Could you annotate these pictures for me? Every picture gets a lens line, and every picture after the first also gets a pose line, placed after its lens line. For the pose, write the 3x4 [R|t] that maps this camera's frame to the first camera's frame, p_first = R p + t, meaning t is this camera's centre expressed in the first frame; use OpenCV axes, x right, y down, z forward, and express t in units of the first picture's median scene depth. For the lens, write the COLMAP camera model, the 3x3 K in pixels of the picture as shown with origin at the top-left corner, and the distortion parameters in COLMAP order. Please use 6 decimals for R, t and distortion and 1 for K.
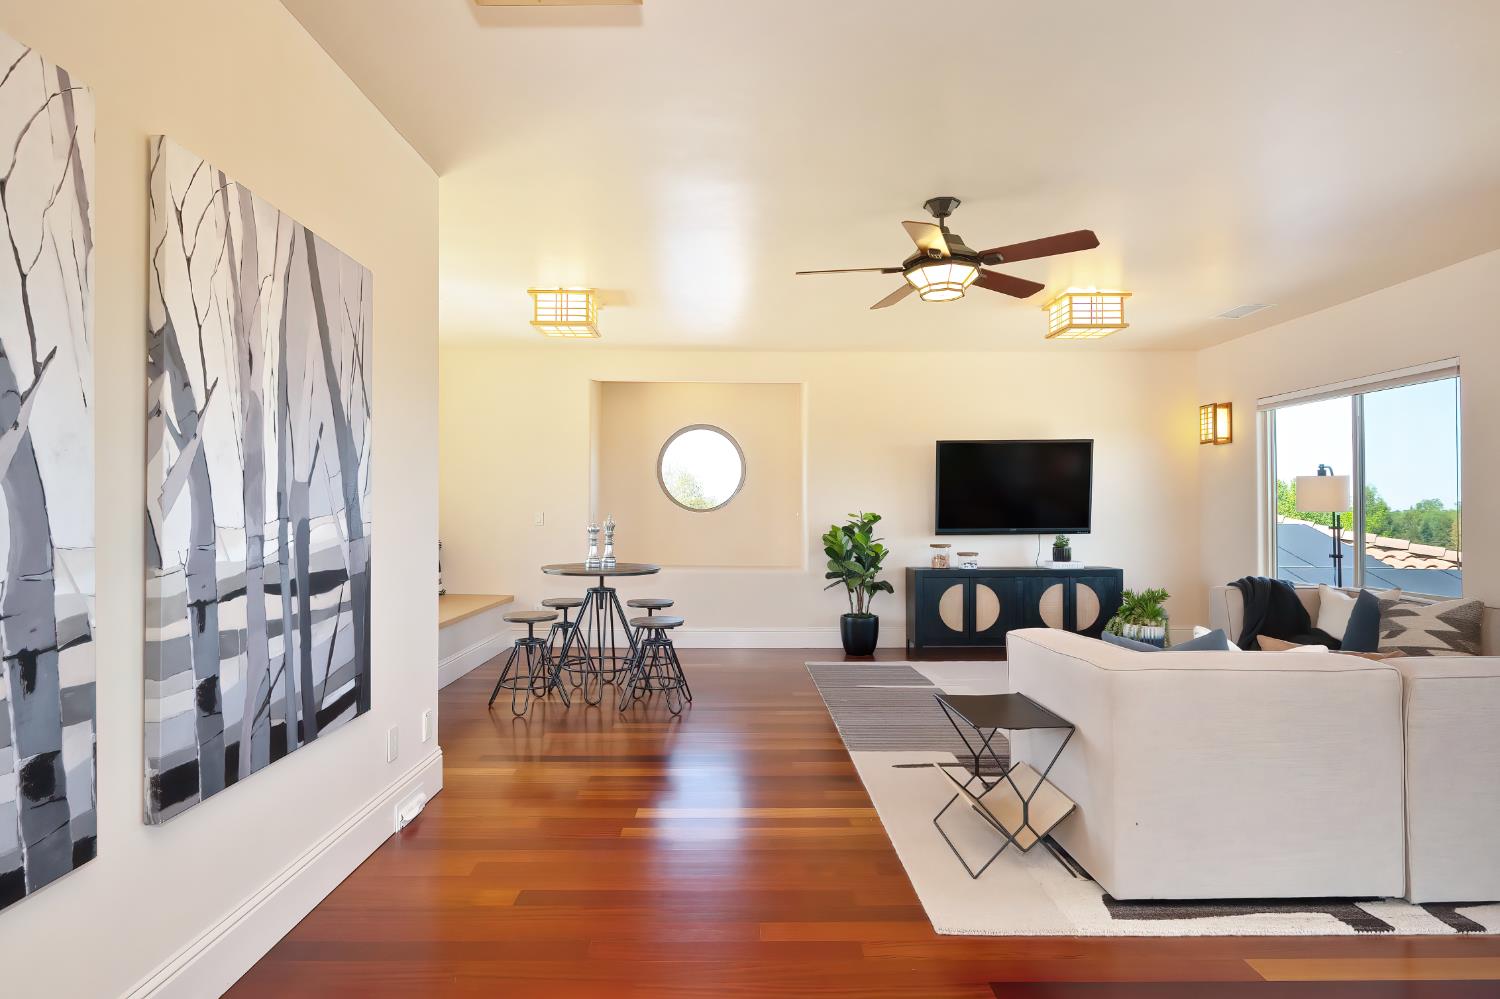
lens RADIAL K [[808.3, 0, 748.7], [0, 808.3, 502.3], [0, 0, 1]] dist [0.037378, -0.000231]
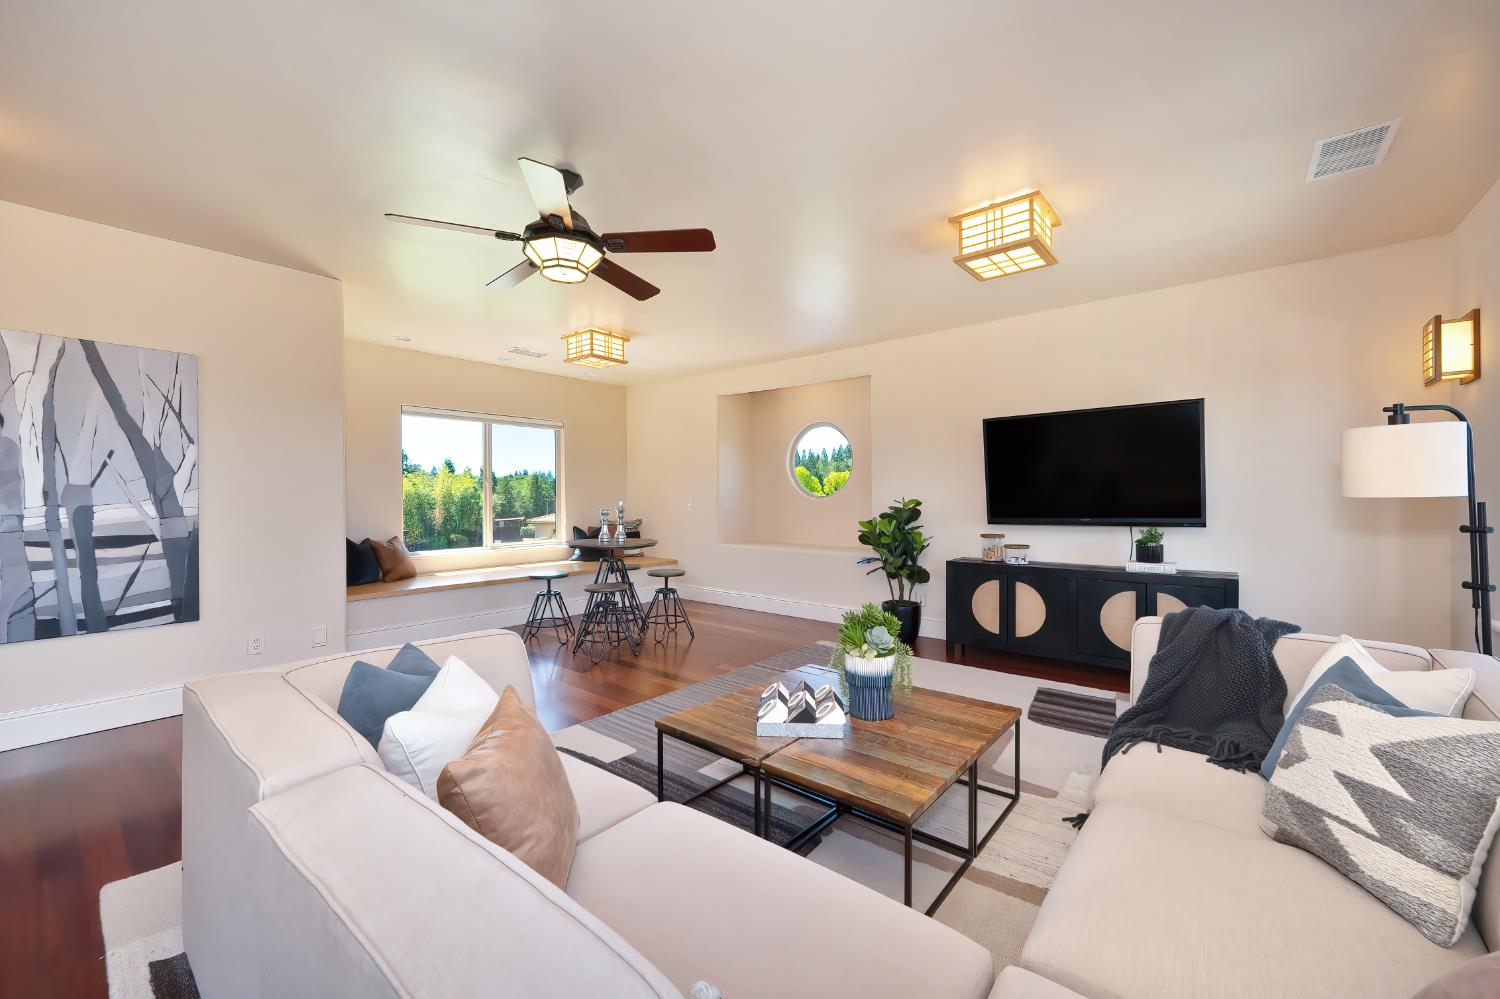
lens RADIAL K [[594.4, 0, 749.4], [0, 594.4, 497.9], [0, 0, 1]] dist [-0.001454, -0.000068]
pose [[0.751978, -0.000704, -0.659188, 0.487452], [0.010783, 0.999879, 0.011234, 0.001737], [0.659100, -0.015556, 0.751894, 0.347589]]
